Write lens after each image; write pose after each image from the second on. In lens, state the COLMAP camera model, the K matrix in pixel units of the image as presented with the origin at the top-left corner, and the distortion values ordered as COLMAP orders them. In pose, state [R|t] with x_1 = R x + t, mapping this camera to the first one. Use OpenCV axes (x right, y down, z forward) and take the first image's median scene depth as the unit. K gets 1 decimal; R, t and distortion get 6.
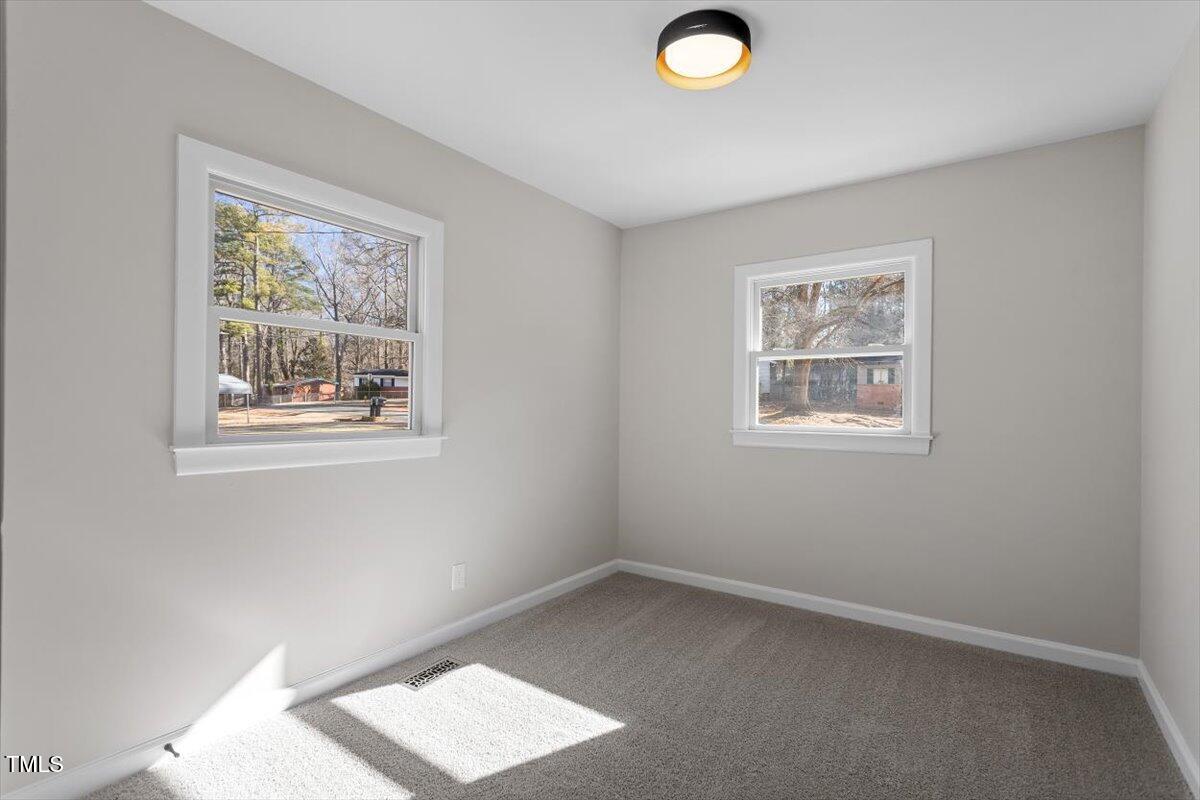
lens RADIAL K [[570.1, 0, 606.1], [0, 570.1, 394.1], [0, 0, 1]] dist [-0.002624, -0.000678]
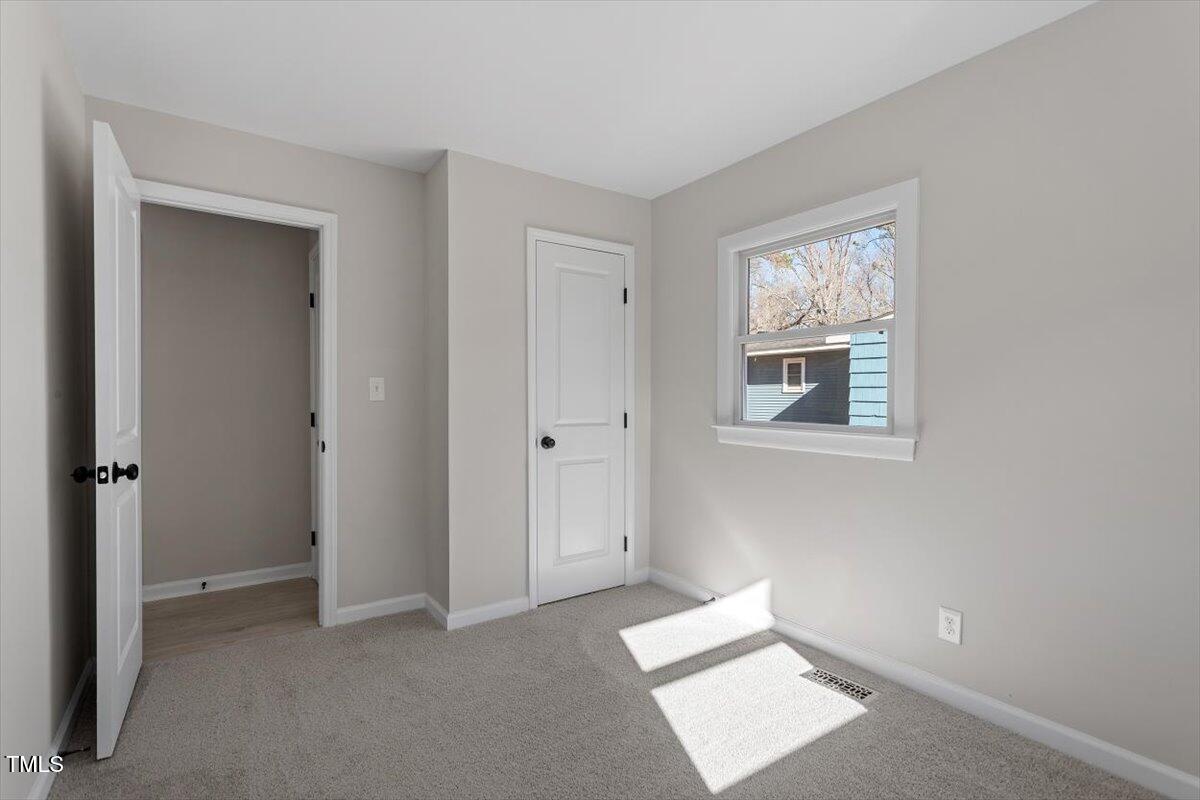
lens RADIAL K [[570.1, 0, 601.6], [0, 570.1, 407.1], [0, 0, 1]] dist [-0.002624, -0.000678]
pose [[-0.357804, 0.003106, -0.933791, 0.682624], [0.005152, 0.999986, 0.001352, 0.026243], [0.933782, -0.004327, -0.357815, 0.925909]]
